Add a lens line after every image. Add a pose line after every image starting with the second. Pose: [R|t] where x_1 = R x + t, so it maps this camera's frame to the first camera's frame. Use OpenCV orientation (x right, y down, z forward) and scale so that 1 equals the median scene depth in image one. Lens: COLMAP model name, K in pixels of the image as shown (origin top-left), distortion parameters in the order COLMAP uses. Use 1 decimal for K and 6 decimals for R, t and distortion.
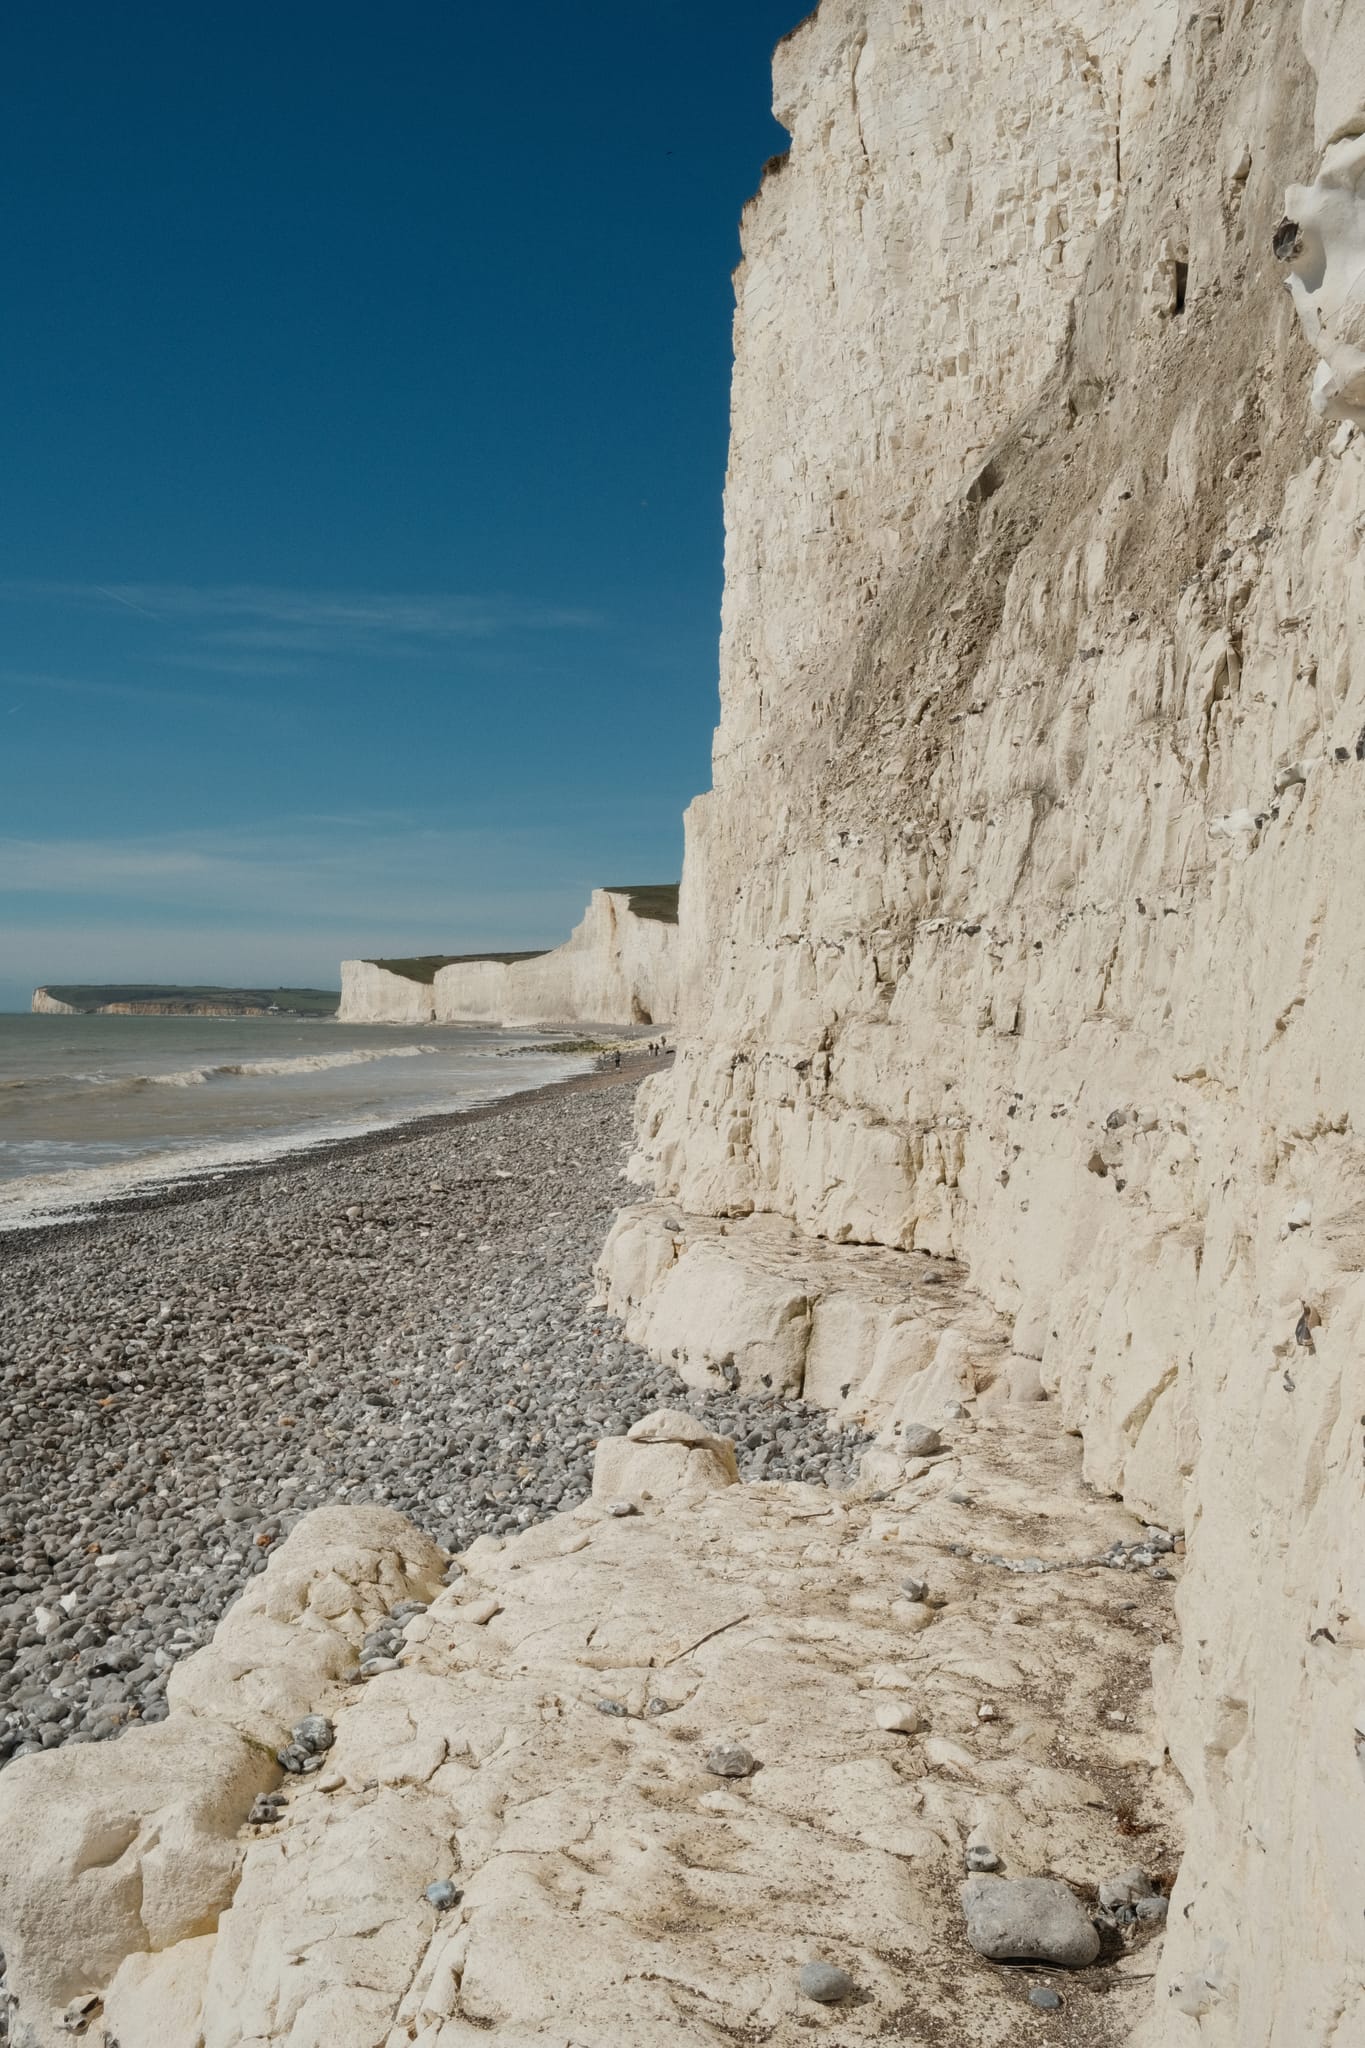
lens RADIAL K [[1952.9, 0, 682.5], [0, 1952.9, 1024.0], [0, 0, 1]] dist [-0.078523, 0.184500]
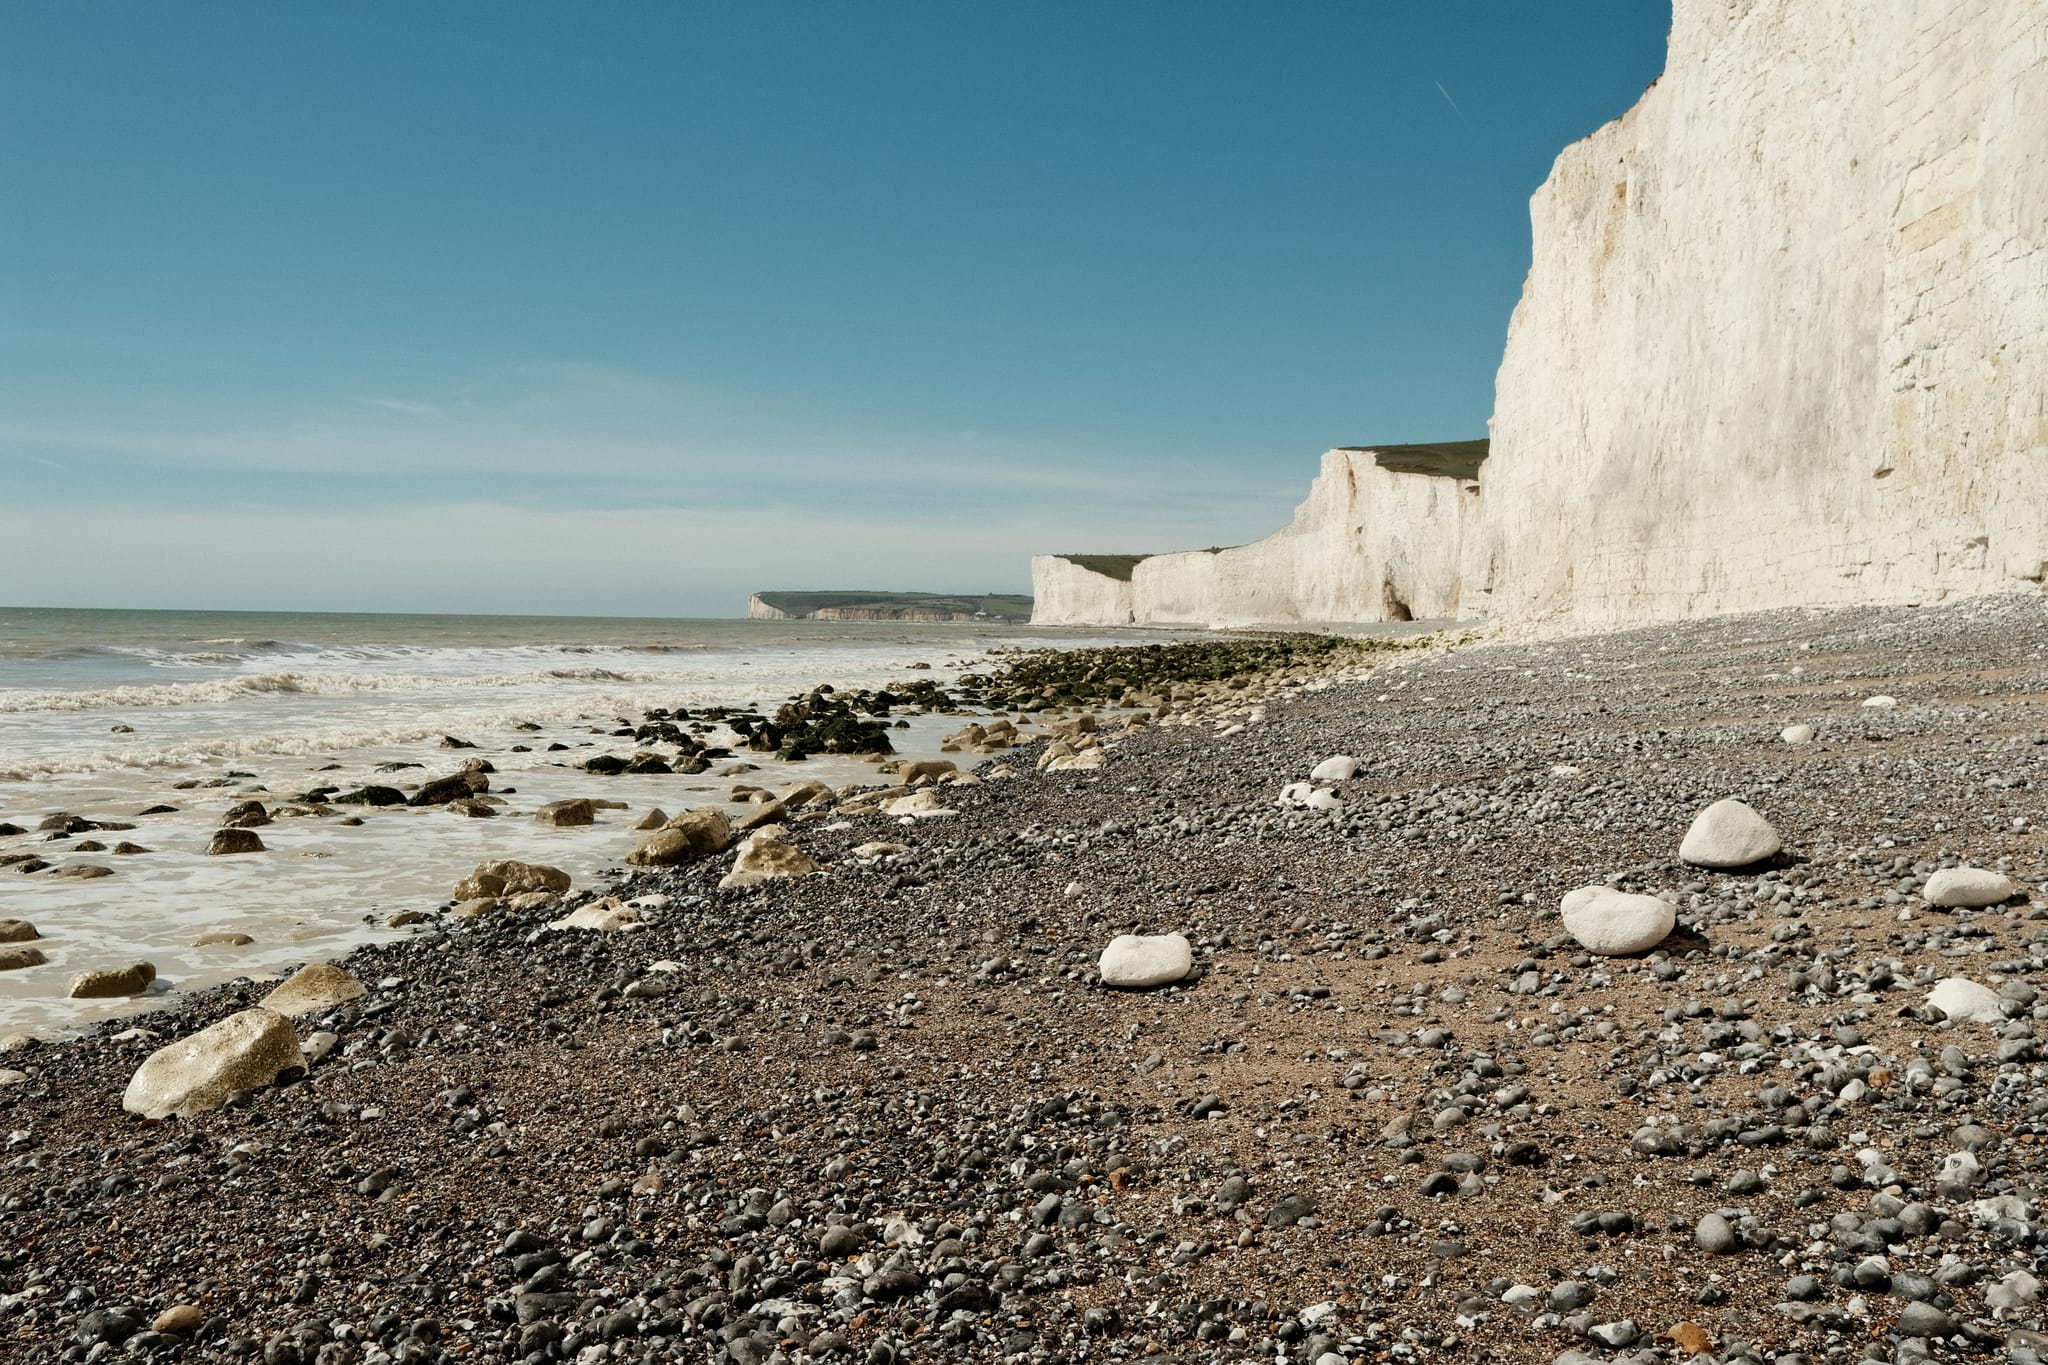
lens RADIAL K [[1952.9, 0, 1024.0], [0, 1952.9, 682.5], [0, 0, 1]] dist [-0.078523, 0.184500]
pose [[0.981881, 0.008686, -0.189297, -0.010221], [-0.003859, 0.999658, 0.025852, 0.002552], [0.189457, -0.024653, 0.981579, 0.141408]]
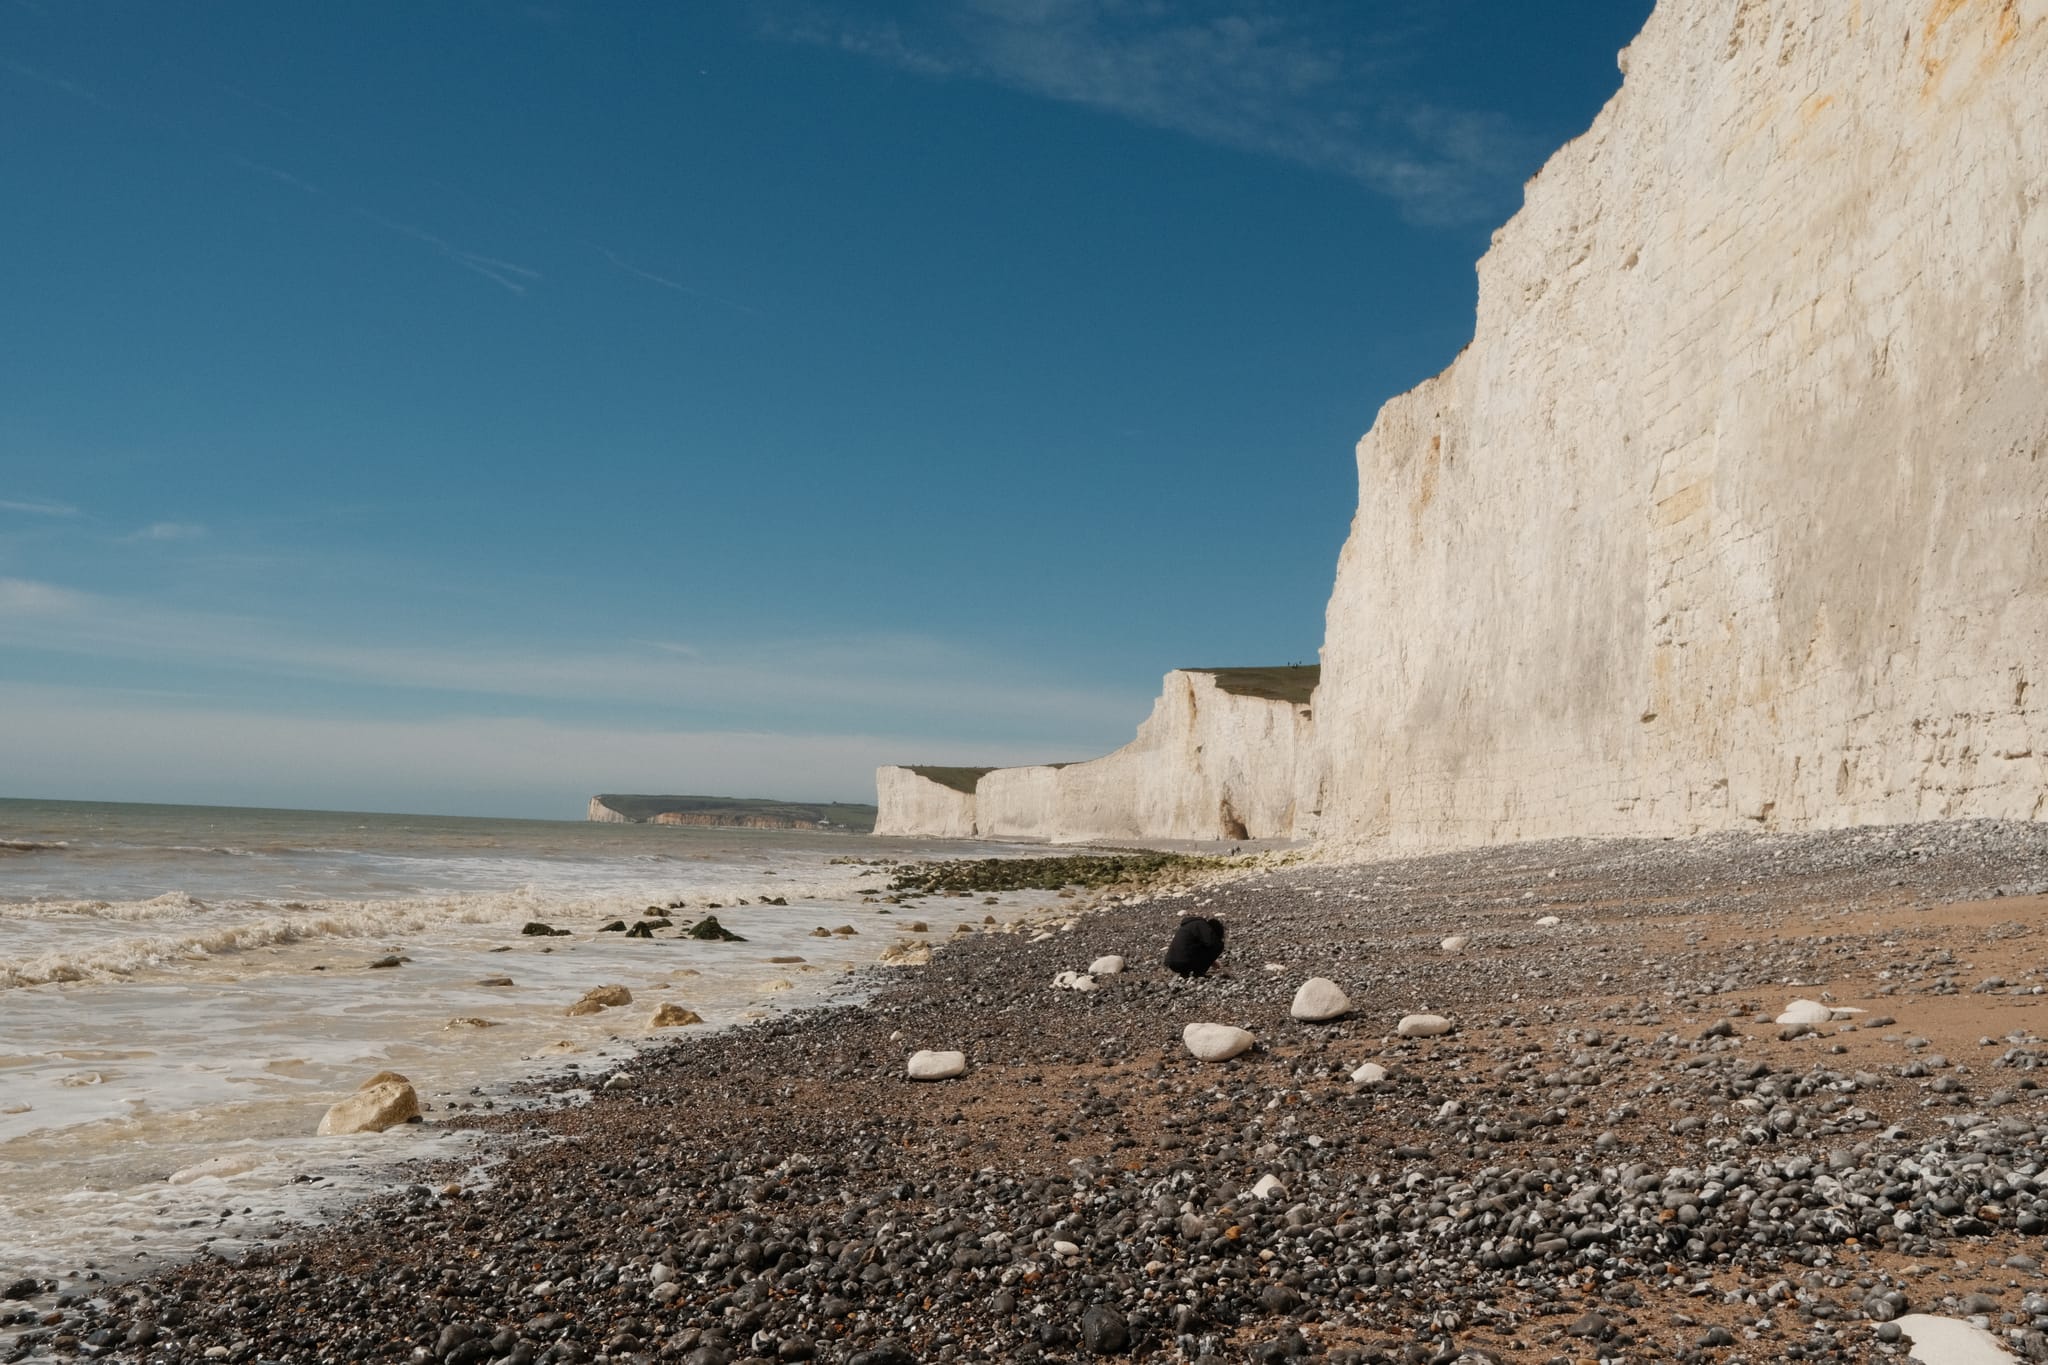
lens RADIAL K [[1952.9, 0, 1024.0], [0, 1952.9, 682.5], [0, 0, 1]] dist [-0.078523, 0.184500]
pose [[0.993544, 0.017260, -0.112127, -0.009318], [-0.026716, 0.996159, -0.083392, 0.002428], [0.110256, 0.085849, 0.990189, 0.136697]]
